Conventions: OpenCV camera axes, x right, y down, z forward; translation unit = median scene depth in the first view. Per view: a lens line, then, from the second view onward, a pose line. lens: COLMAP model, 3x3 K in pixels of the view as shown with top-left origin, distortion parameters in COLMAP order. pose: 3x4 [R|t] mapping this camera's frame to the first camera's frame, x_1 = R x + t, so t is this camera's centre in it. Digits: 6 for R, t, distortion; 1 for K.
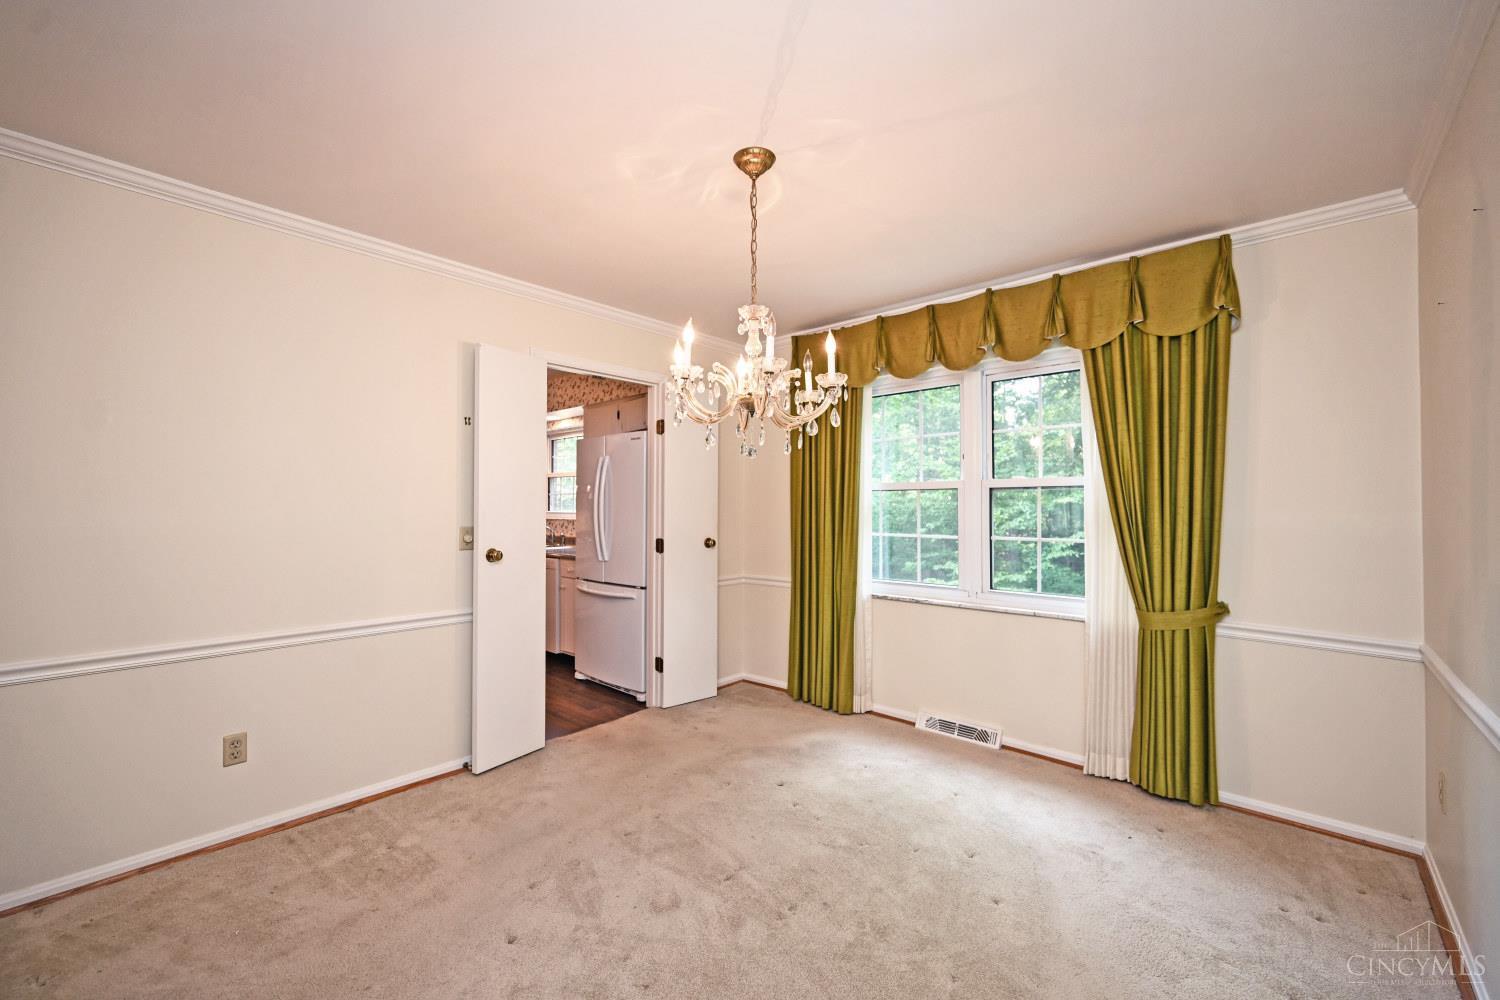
lens RADIAL K [[597.7, 0, 745.3], [0, 597.7, 508.2], [0, 0, 1]] dist [-0.001307, -0.000134]
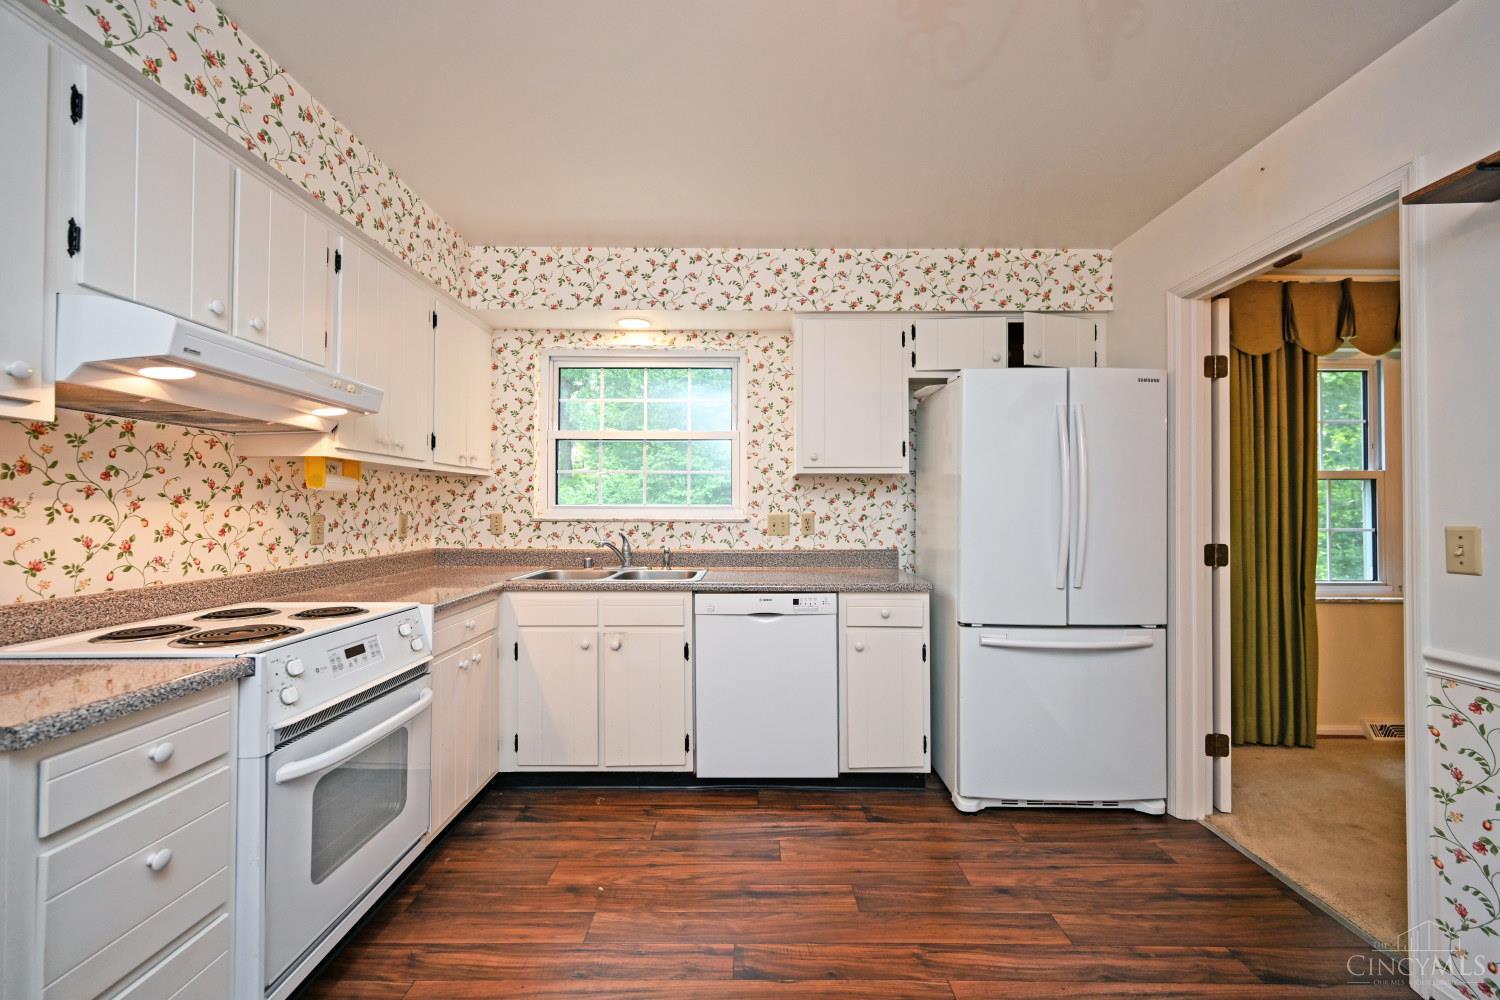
lens RADIAL K [[597.7, 0, 748.0], [0, 597.7, 504.1], [0, 0, 1]] dist [-0.001307, -0.000134]
pose [[0.745524, 0.006688, 0.666446, -5.080514], [-0.002021, 0.999968, -0.007773, 0.082903], [-0.666476, 0.004448, 0.745513, 4.696794]]
